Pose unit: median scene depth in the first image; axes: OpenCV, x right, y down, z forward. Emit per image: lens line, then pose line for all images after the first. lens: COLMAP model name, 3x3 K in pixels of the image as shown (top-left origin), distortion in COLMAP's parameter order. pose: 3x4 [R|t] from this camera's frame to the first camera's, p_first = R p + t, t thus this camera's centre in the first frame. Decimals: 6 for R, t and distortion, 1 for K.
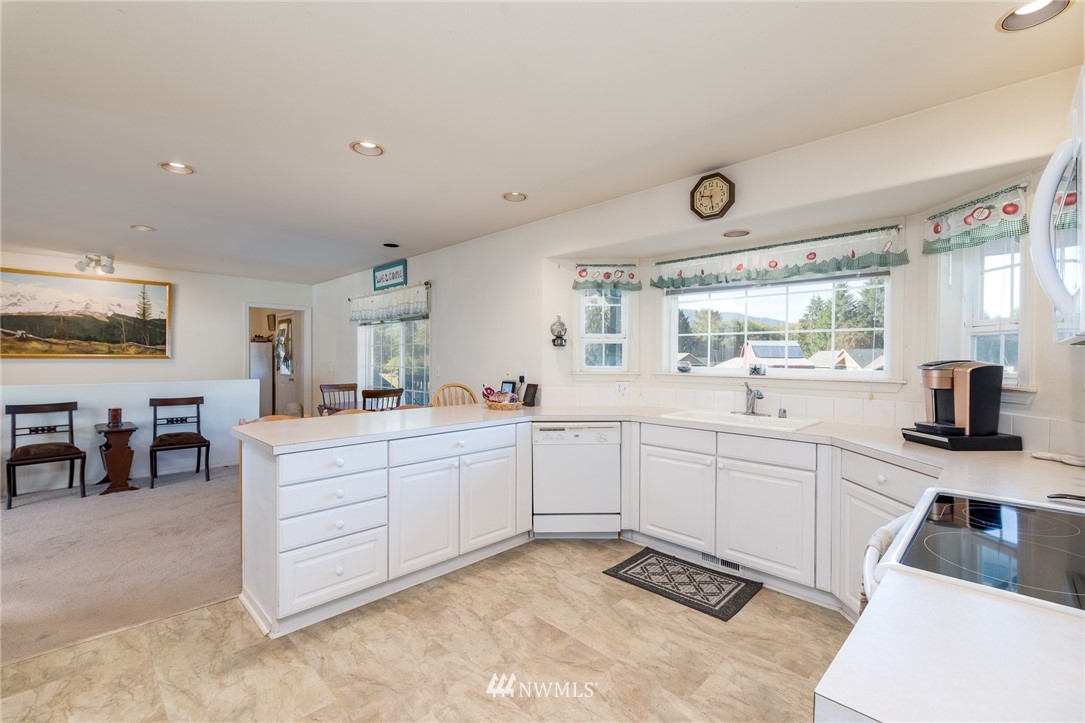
lens RADIAL K [[472.2, 0, 542.5], [0, 472.2, 361.5], [0, 0, 1]] dist [-0.002944, 0.000159]
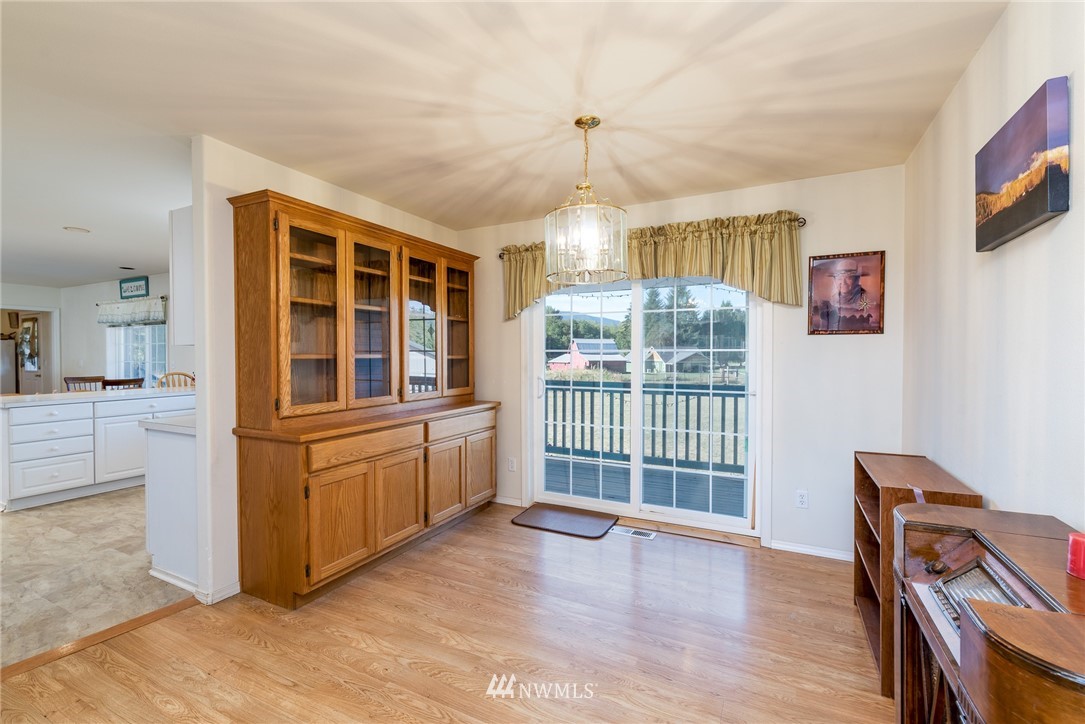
lens RADIAL K [[472.2, 0, 542.5], [0, 472.2, 362.0], [0, 0, 1]] dist [-0.002944, 0.000159]
pose [[0.950999, -0.007518, 0.309102, 0.347239], [0.005056, 0.999949, 0.008766, 0.007358], [-0.309152, -0.006774, 0.950988, -0.563975]]
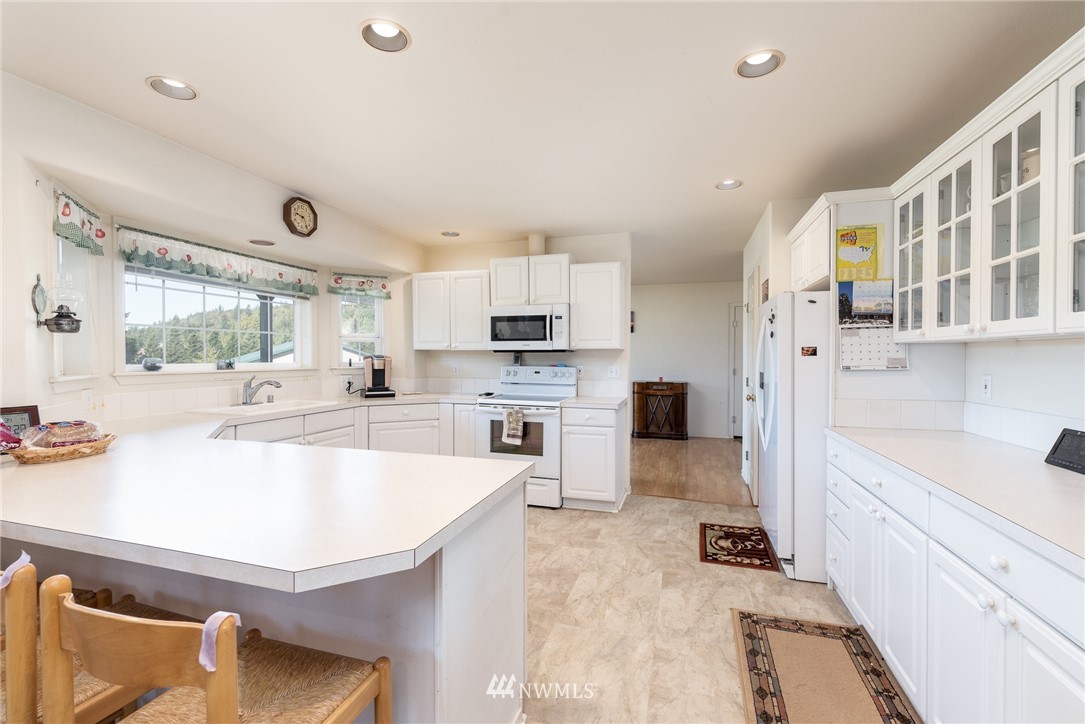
lens RADIAL K [[472.2, 0, 542.5], [0, 472.2, 362.0], [0, 0, 1]] dist [-0.002944, 0.000159]
pose [[-0.469387, -0.016384, 0.882840, -0.545310], [0.005332, 0.999757, 0.021389, -0.004974], [-0.882976, 0.014747, -0.469186, 0.575619]]
